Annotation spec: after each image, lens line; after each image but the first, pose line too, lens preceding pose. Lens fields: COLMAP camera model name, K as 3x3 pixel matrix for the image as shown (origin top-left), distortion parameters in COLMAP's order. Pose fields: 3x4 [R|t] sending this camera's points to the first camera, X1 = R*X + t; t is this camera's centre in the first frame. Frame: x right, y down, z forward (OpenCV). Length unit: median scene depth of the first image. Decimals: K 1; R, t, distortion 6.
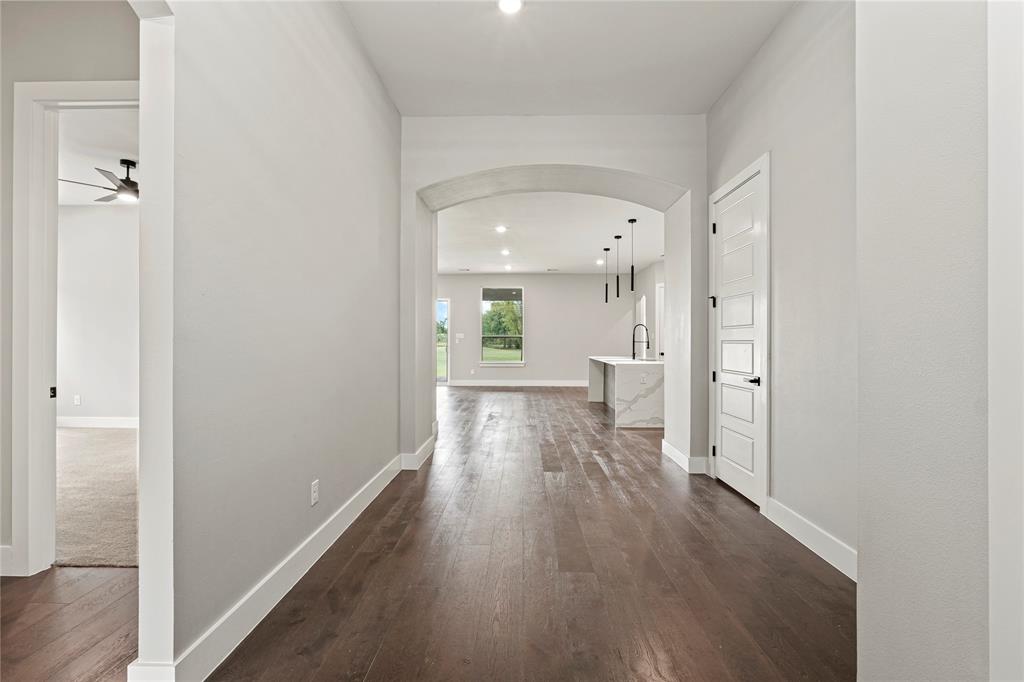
lens RADIAL K [[470.5, 0, 511.9], [0, 470.5, 343.3], [0, 0, 1]] dist [-0.004531, 0.002099]
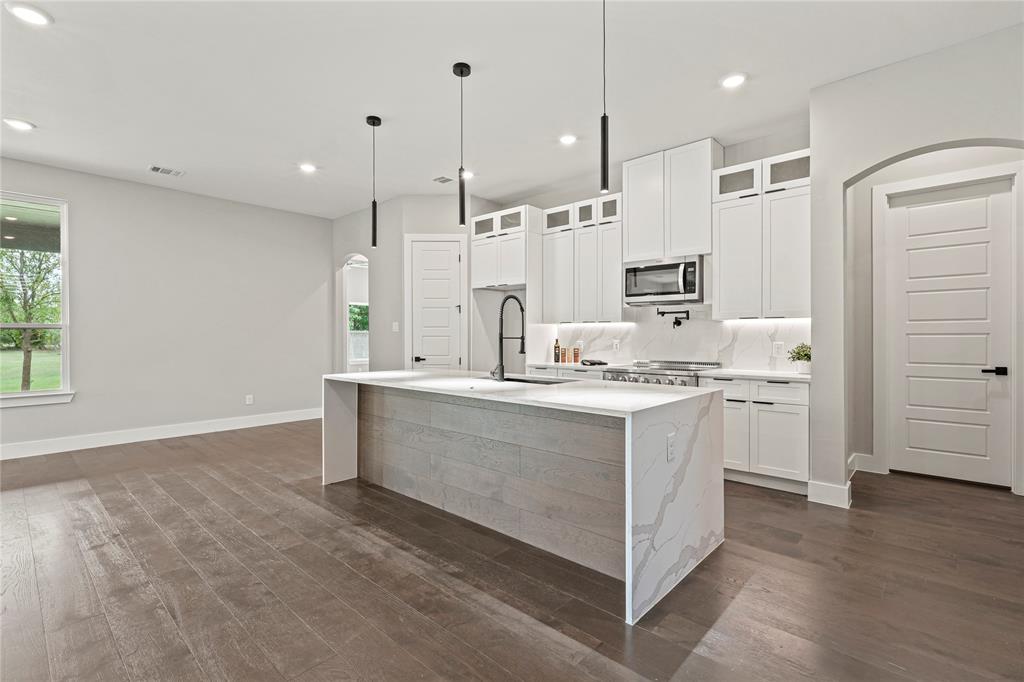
lens RADIAL K [[470.5, 0, 514.9], [0, 470.5, 336.3], [0, 0, 1]] dist [-0.004531, 0.002099]
pose [[0.664838, 0.002800, 0.746983, -0.135215], [0.001762, 0.999984, -0.005316, -0.002028], [-0.746986, 0.004851, 0.664822, 2.352943]]
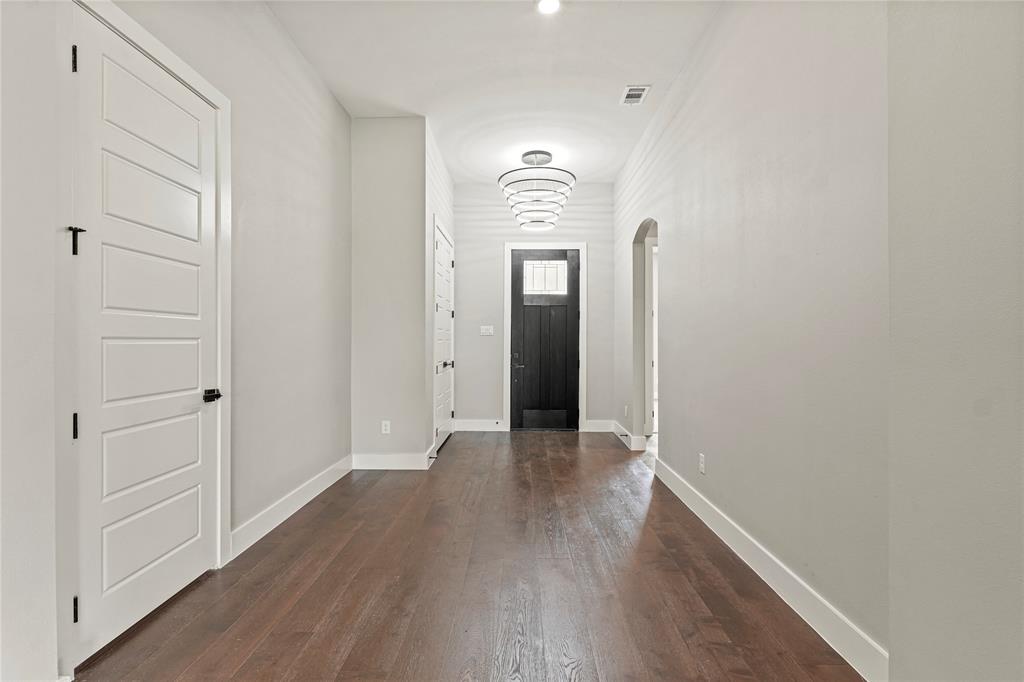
lens RADIAL K [[470.5, 0, 506.1], [0, 470.5, 340.2], [0, 0, 1]] dist [-0.004531, 0.002099]
pose [[-0.999880, -0.009522, 0.012242, 0.059069], [-0.009577, 0.999944, -0.004500, -0.001865], [-0.012198, -0.004616, -0.999915, 1.494824]]
